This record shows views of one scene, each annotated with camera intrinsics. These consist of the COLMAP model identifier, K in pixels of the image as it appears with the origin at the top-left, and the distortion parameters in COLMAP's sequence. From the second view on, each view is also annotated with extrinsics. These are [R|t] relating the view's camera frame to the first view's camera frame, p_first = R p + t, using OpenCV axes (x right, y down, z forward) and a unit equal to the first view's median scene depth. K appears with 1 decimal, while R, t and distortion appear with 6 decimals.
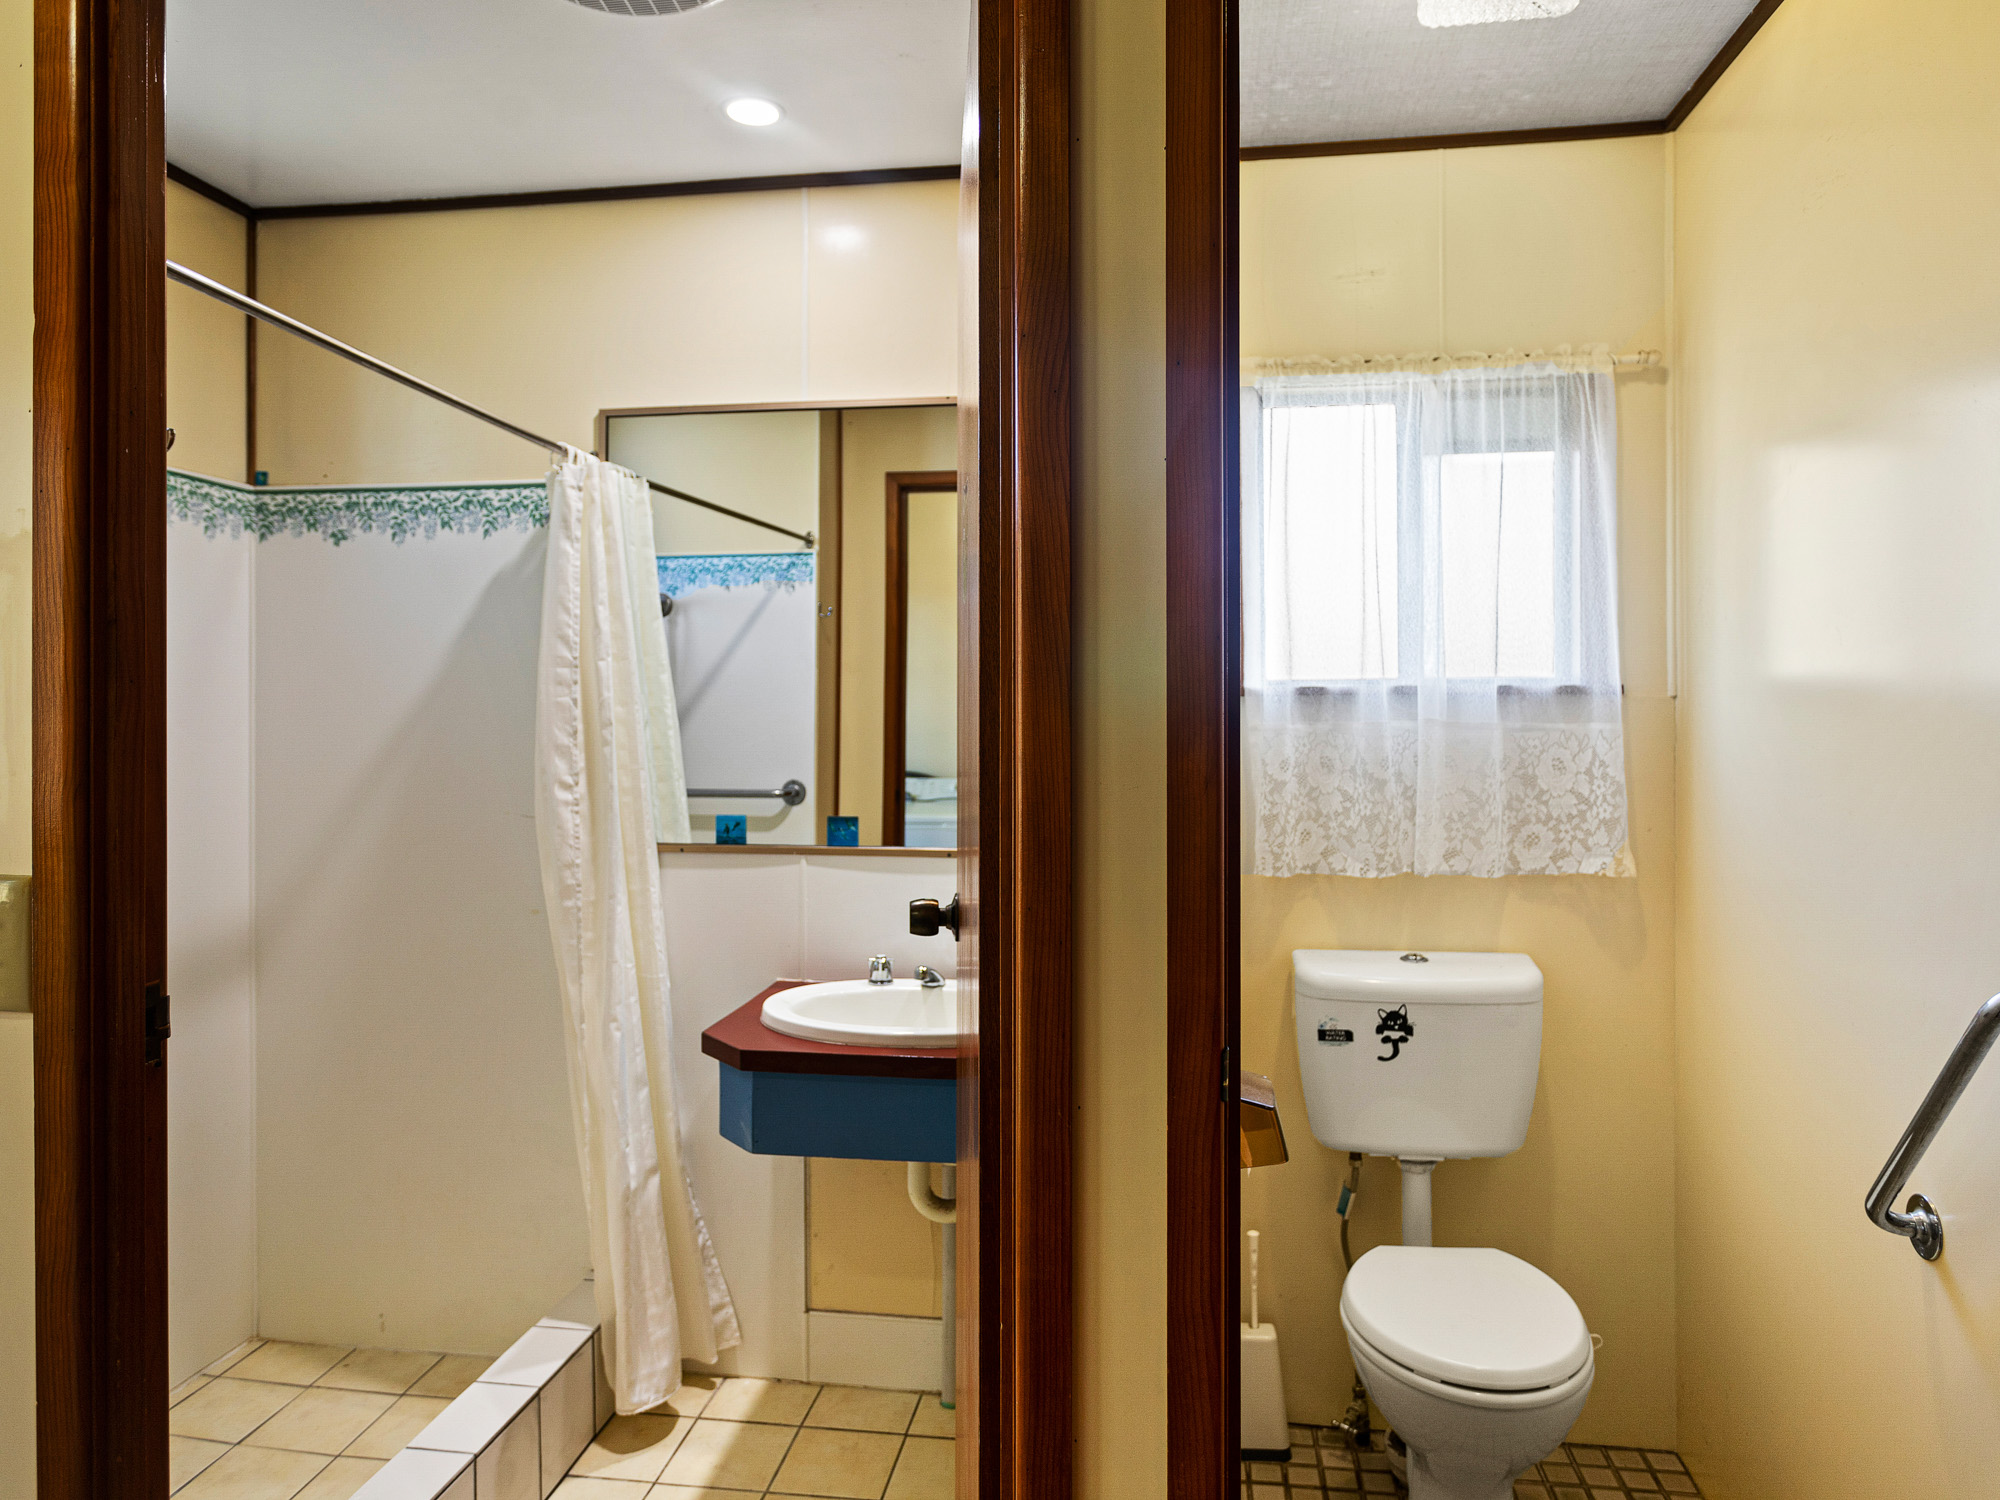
lens RADIAL K [[1240.9, 0, 1000.0], [0, 1240.9, 750.0], [0, 0, 1]] dist [0.000393, 0.000194]
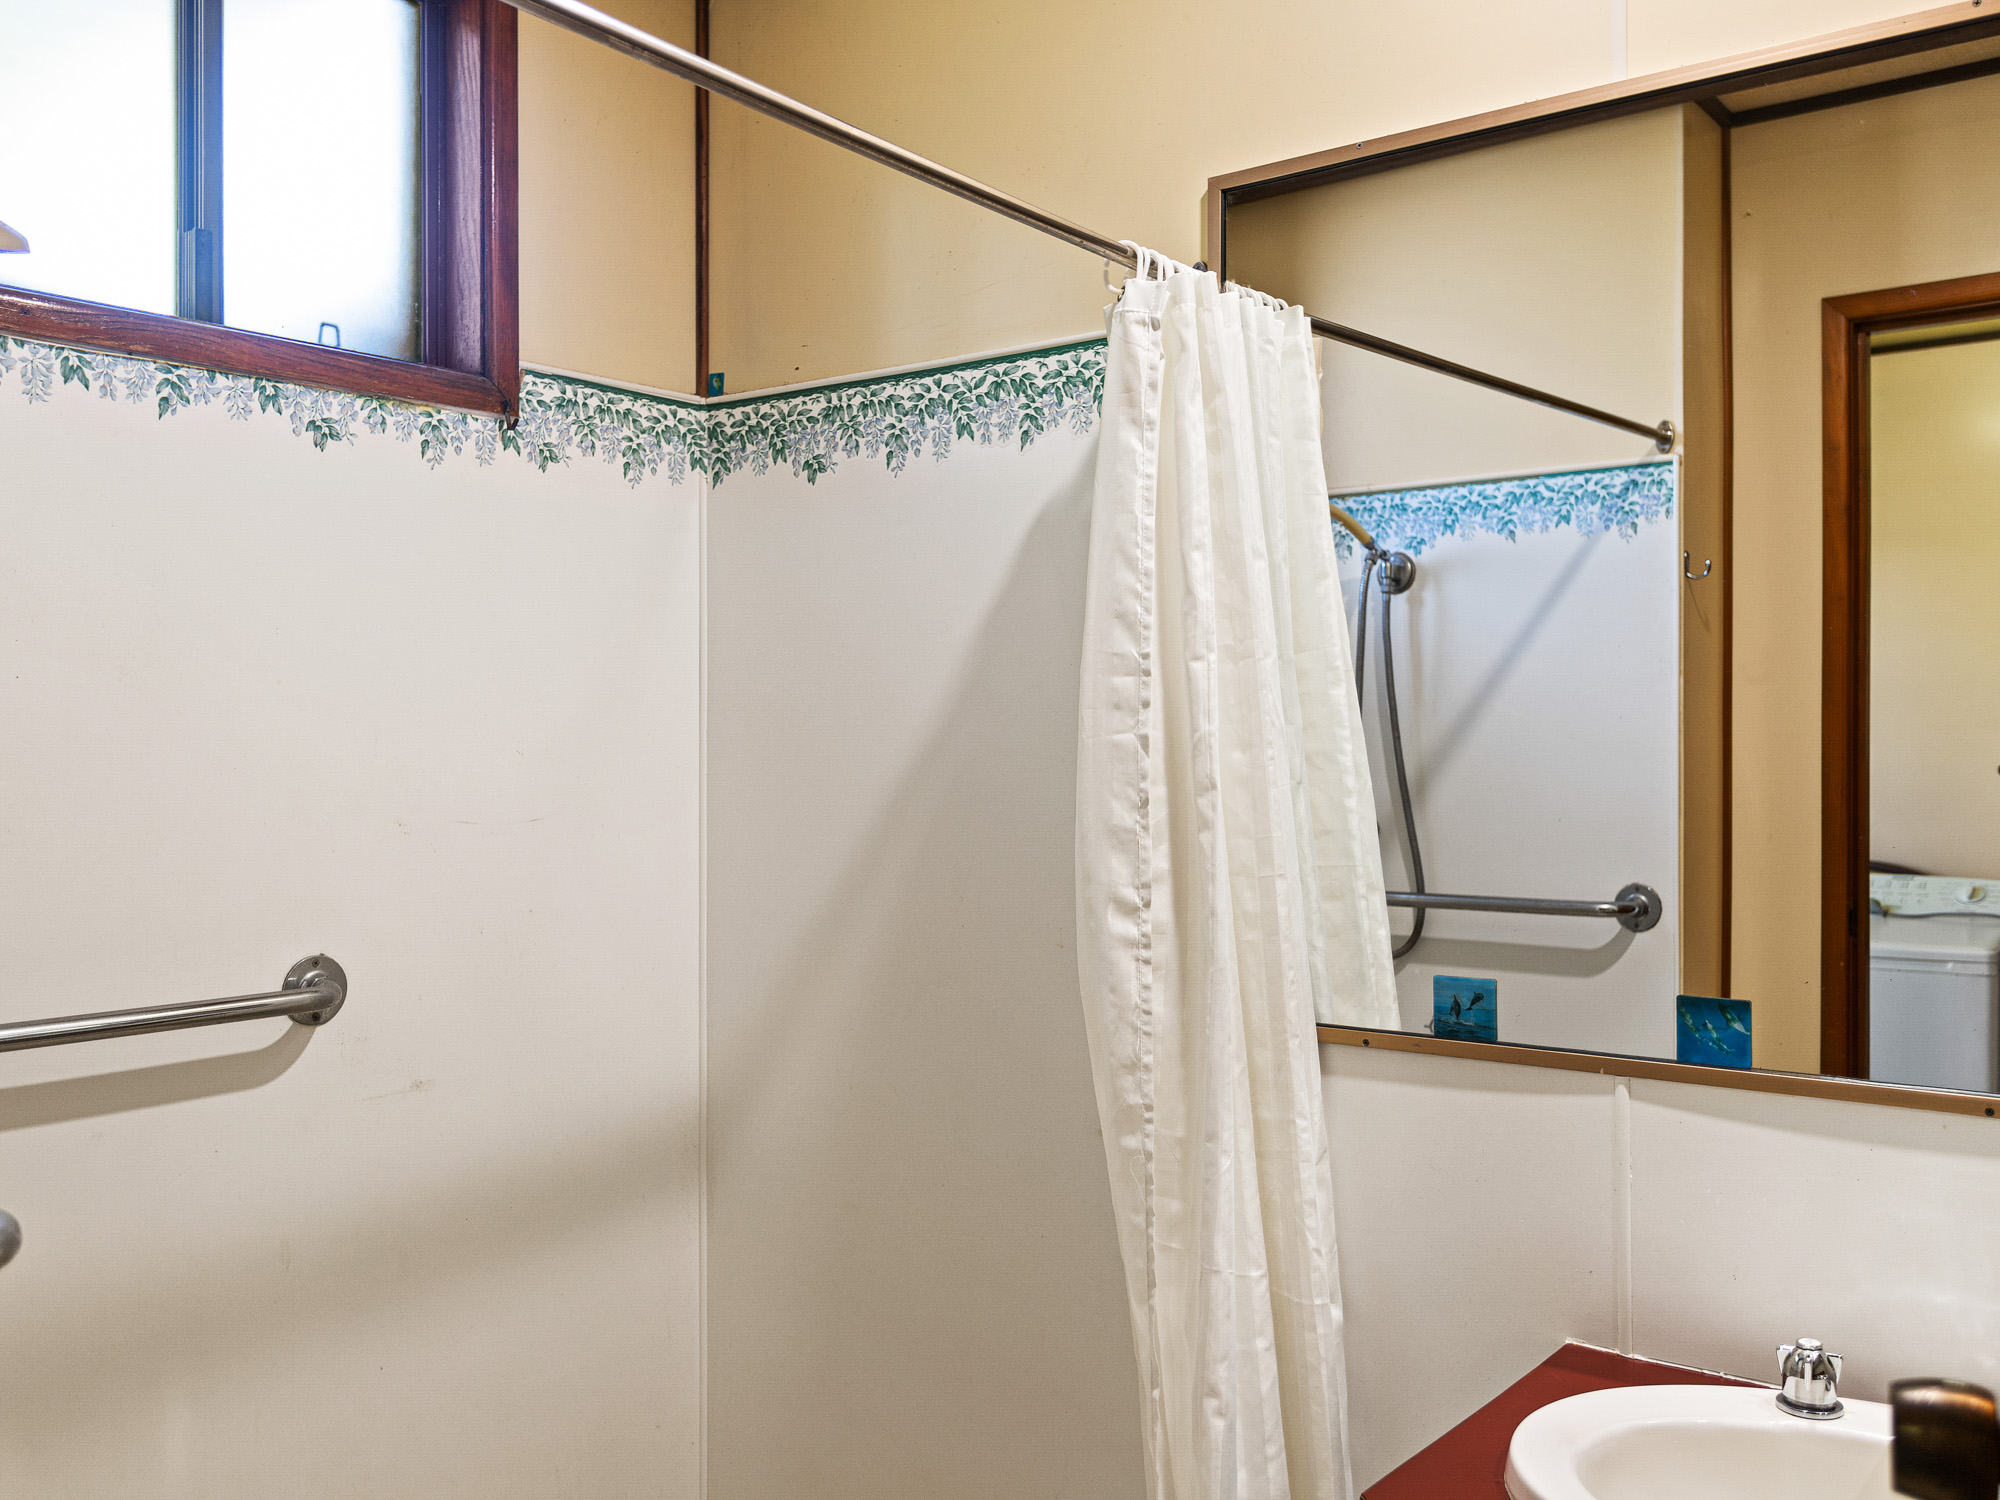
lens RADIAL K [[1808.4, 0, 1001.0], [0, 1808.4, 712.2], [0, 0, 1]] dist [0.011297, 0.005984]
pose [[0.867058, -0.011783, -0.498069, -0.022901], [-0.014877, 0.998662, -0.049524, -0.012463], [0.497986, 0.050351, 0.865722, 0.302109]]
